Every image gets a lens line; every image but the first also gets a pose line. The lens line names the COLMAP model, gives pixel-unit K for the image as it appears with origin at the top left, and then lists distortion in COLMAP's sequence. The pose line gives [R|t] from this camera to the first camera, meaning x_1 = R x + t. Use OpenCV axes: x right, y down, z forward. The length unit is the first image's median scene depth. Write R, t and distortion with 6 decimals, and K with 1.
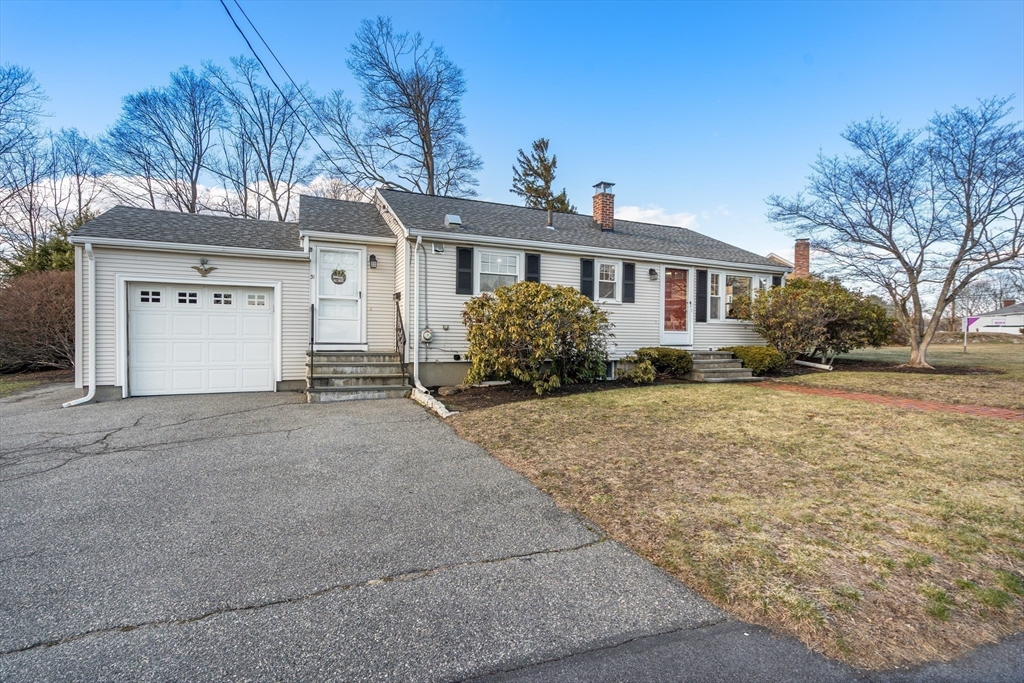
lens RADIAL K [[469.9, 0, 509.7], [0, 469.9, 333.5], [0, 0, 1]] dist [-0.004447, 0.000248]
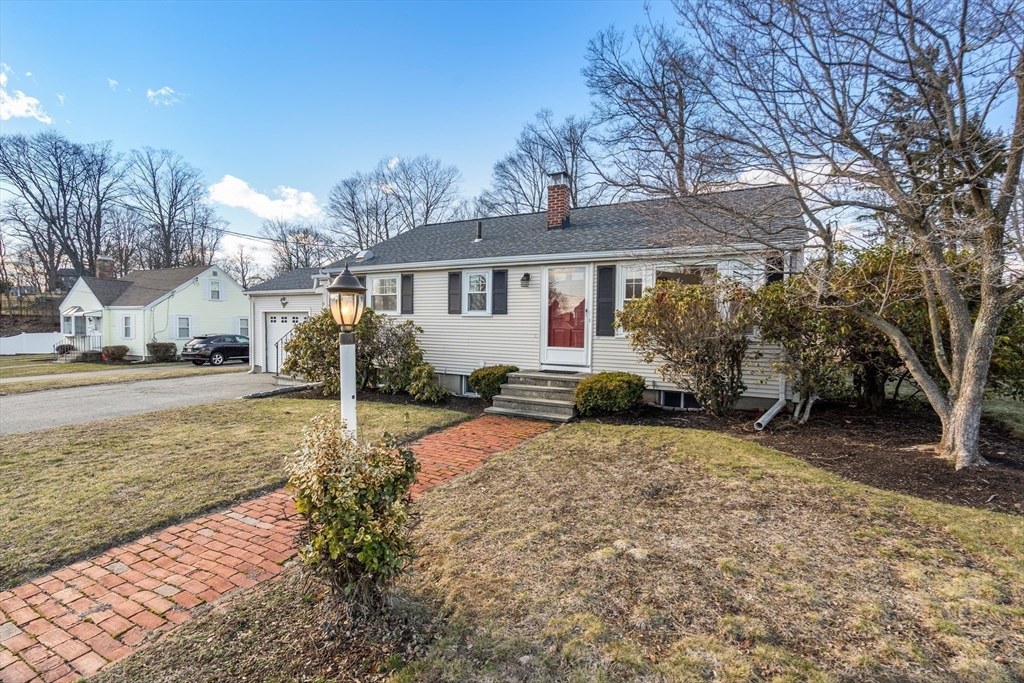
lens RADIAL K [[469.9, 0, 509.7], [0, 469.9, 333.5], [0, 0, 1]] dist [-0.004447, 0.000248]
pose [[0.602661, 0.014694, -0.797862, 0.991526], [-0.006605, 0.999888, 0.013425, -0.041419], [0.797970, -0.002821, 0.602690, 0.476184]]
